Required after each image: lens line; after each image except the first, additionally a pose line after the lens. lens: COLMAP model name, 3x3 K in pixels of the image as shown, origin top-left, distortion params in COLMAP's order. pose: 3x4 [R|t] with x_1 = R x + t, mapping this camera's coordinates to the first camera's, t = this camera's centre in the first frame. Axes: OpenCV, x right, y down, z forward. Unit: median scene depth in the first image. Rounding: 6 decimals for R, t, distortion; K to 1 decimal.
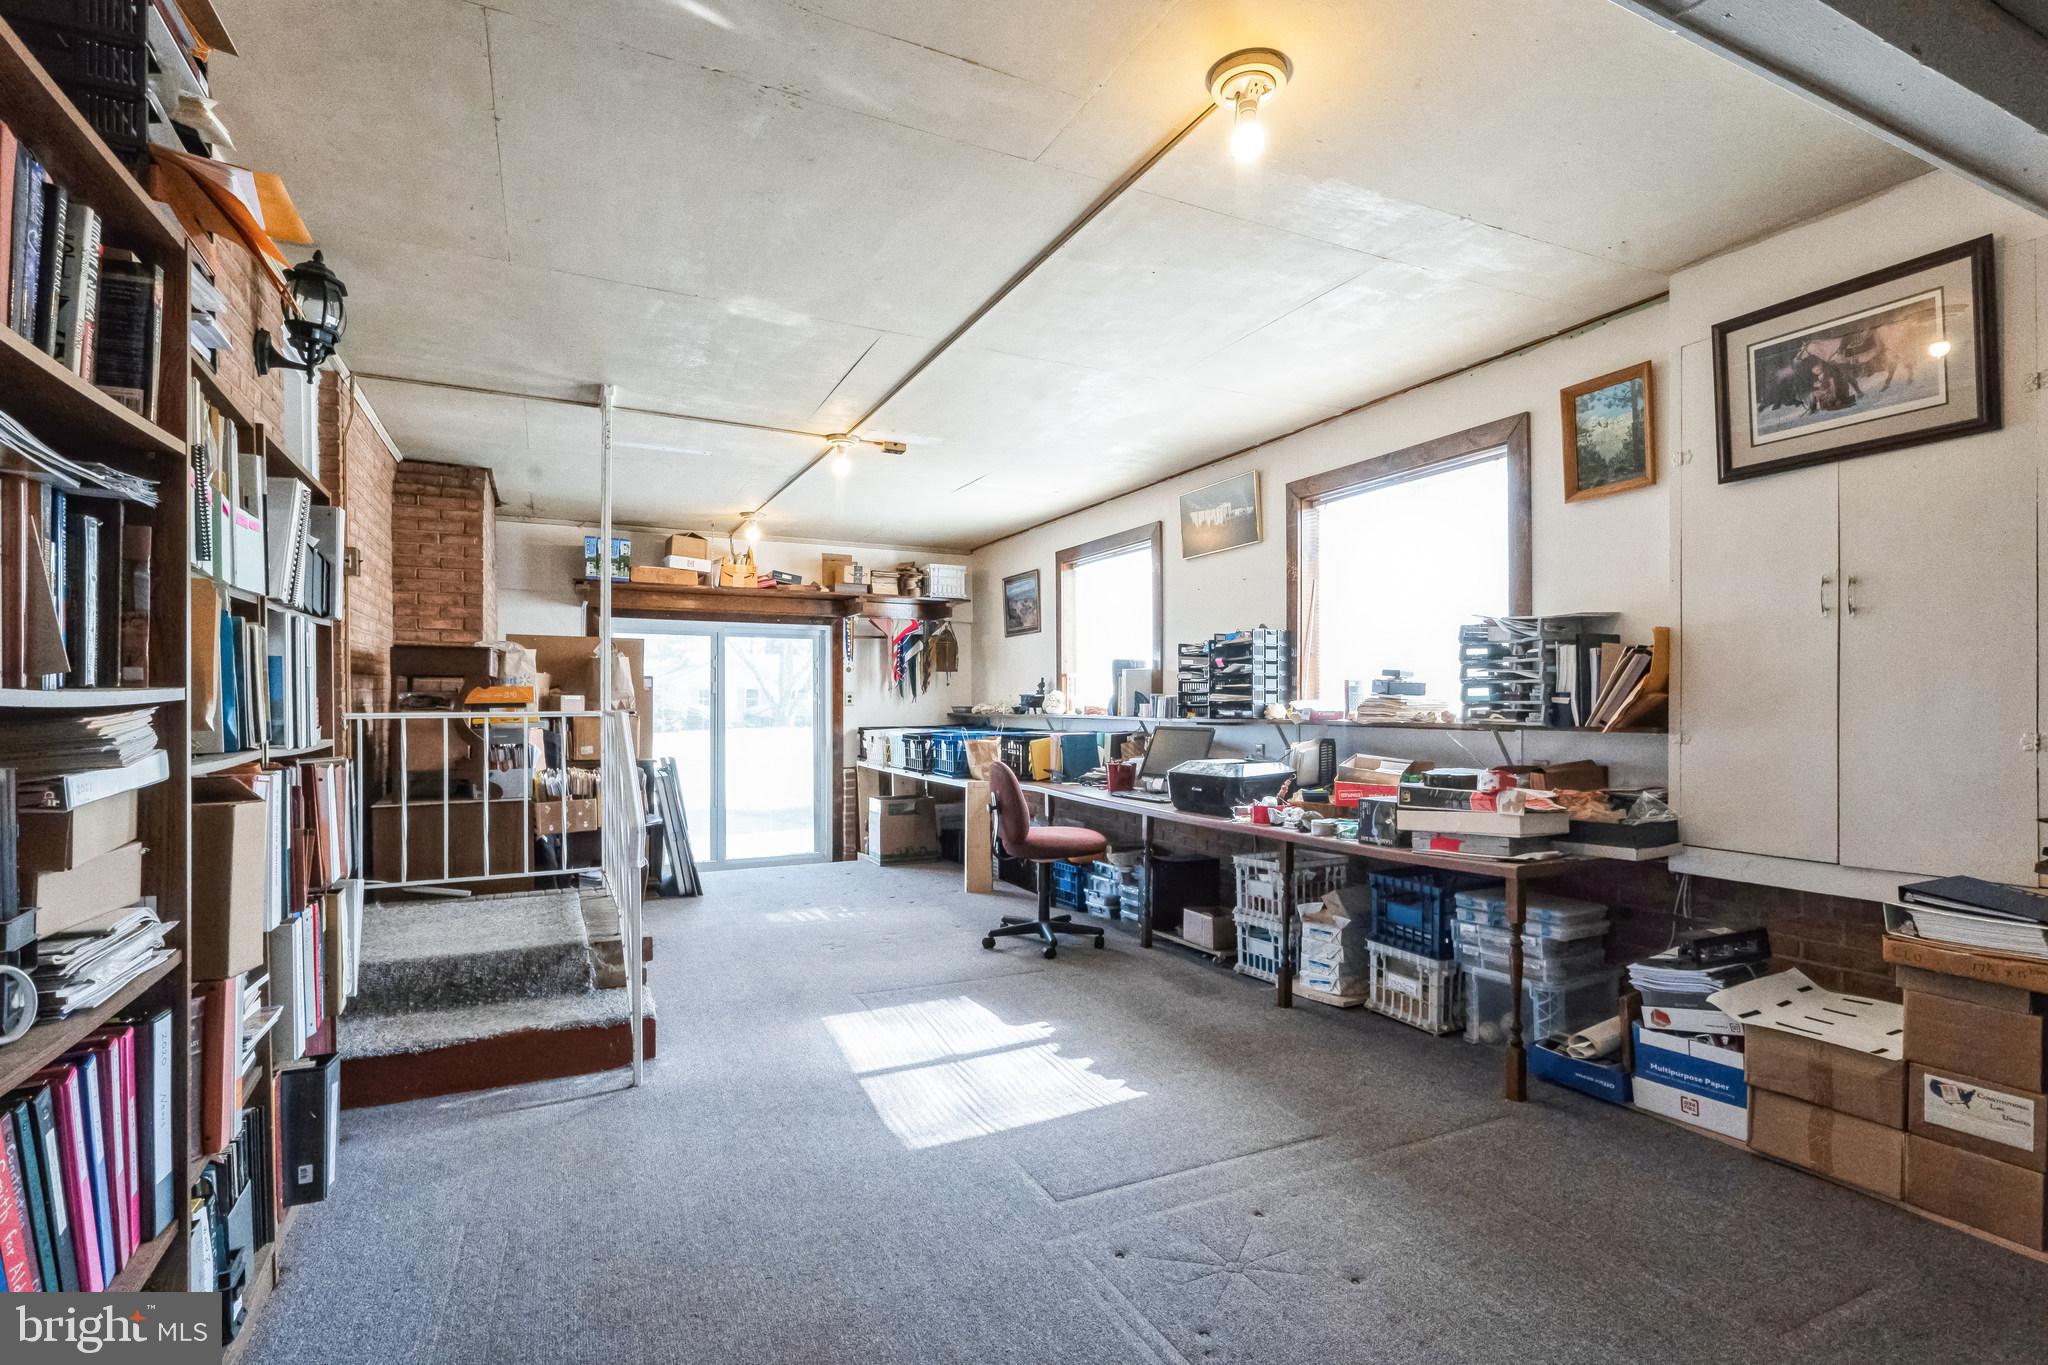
lens RADIAL K [[957.1, 0, 1056.3], [0, 957.1, 704.8], [0, 0, 1]] dist [0.002884, 0.001449]
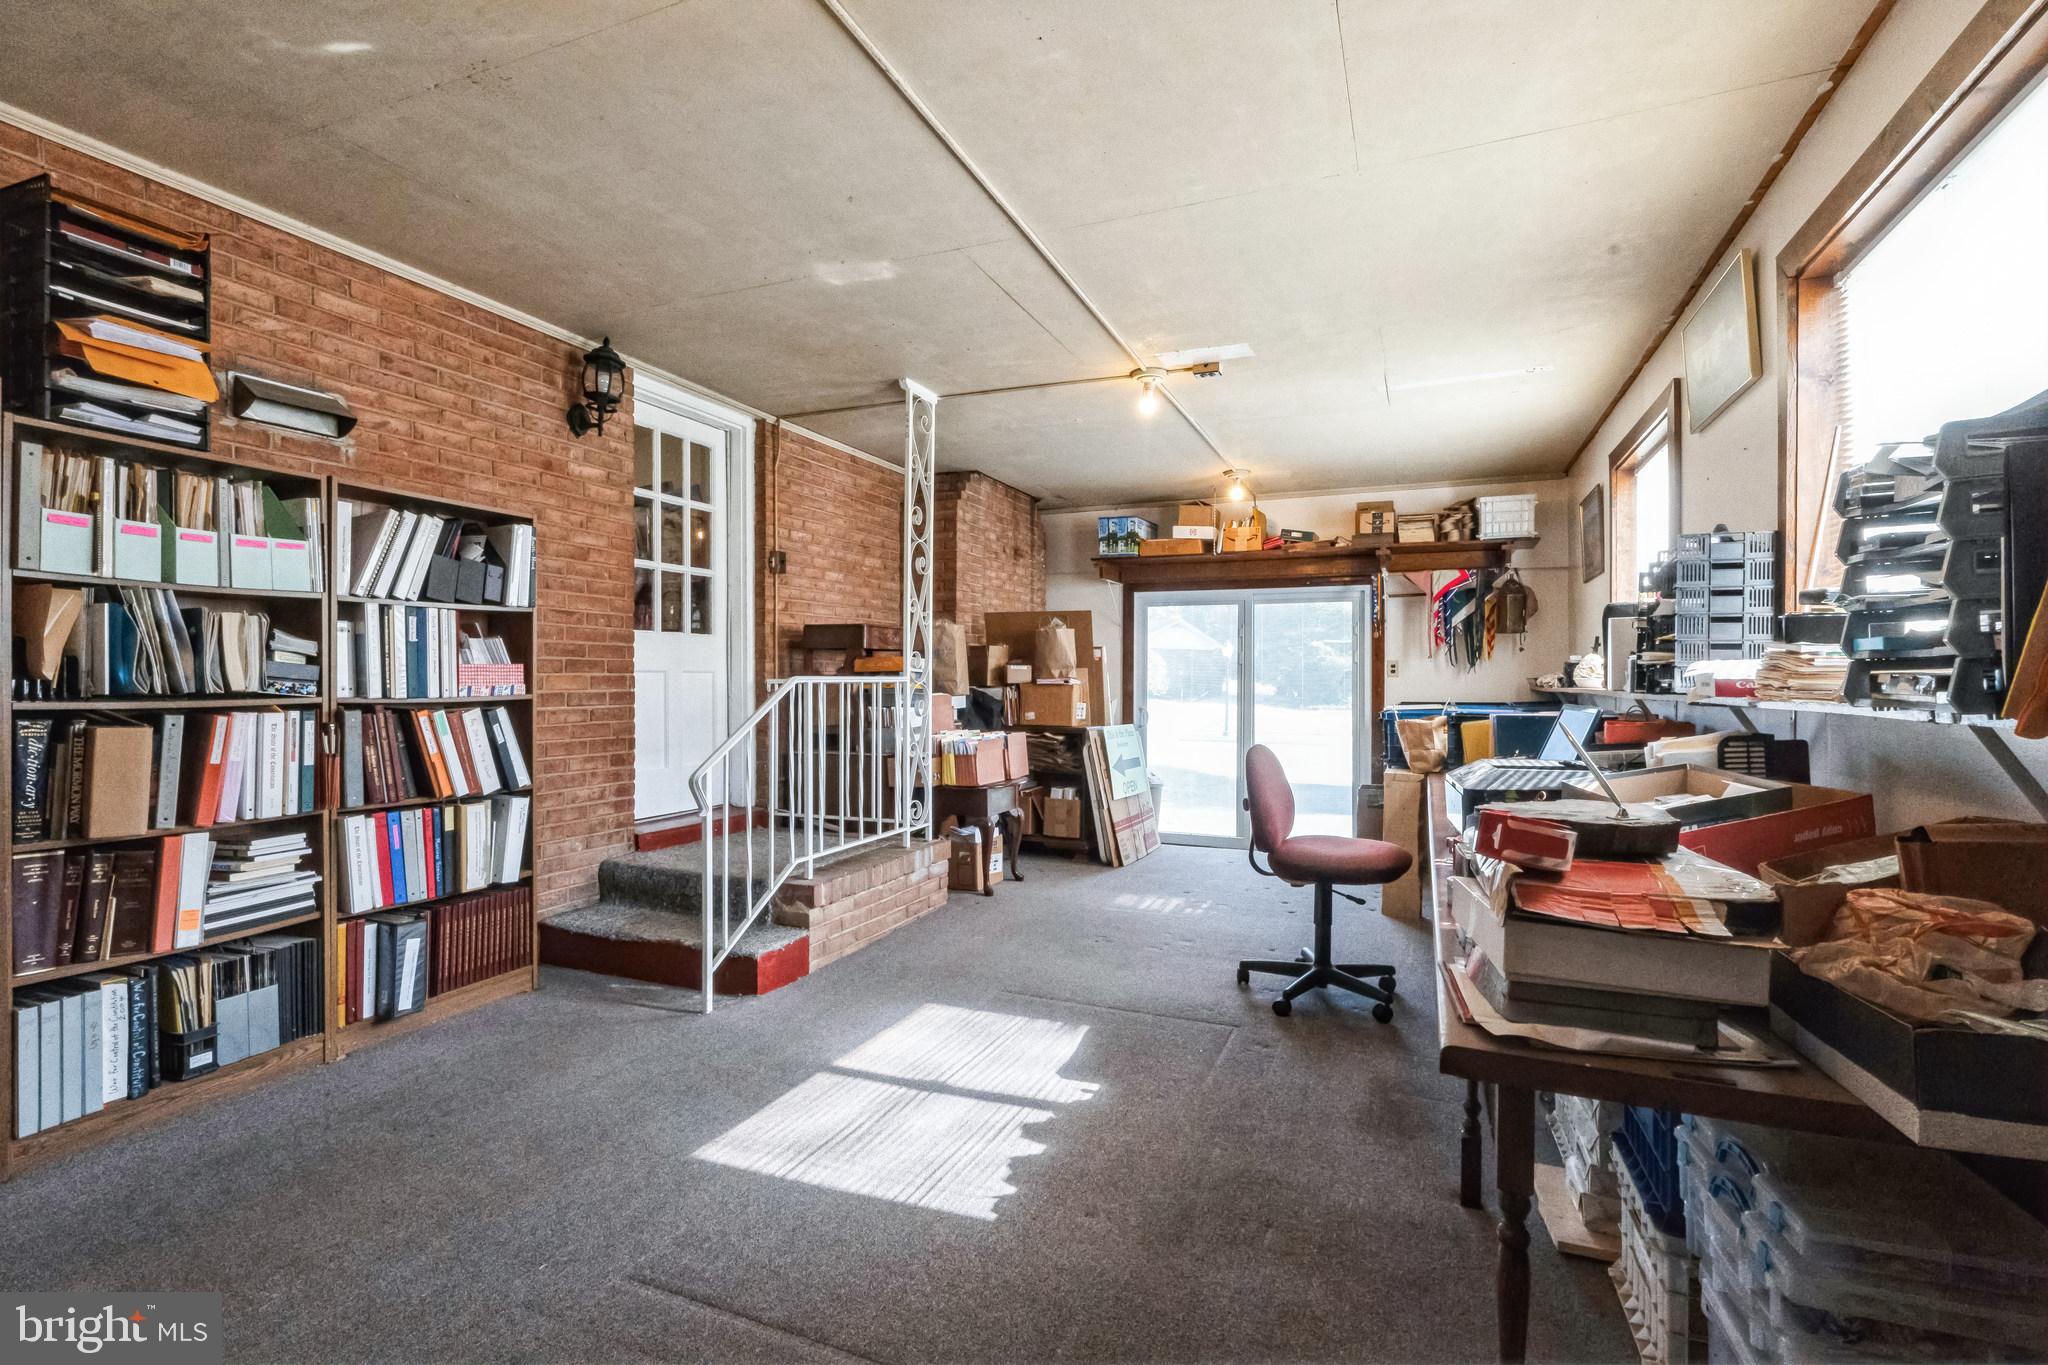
lens RADIAL K [[957.1, 0, 1027.2], [0, 957.1, 678.9], [0, 0, 1]] dist [0.002884, 0.001449]
pose [[0.647931, 0.001269, -0.761698, 0.431113], [-0.001910, 0.999998, 0.000041, 0.007231], [0.761697, 0.001428, 0.647932, 0.378264]]
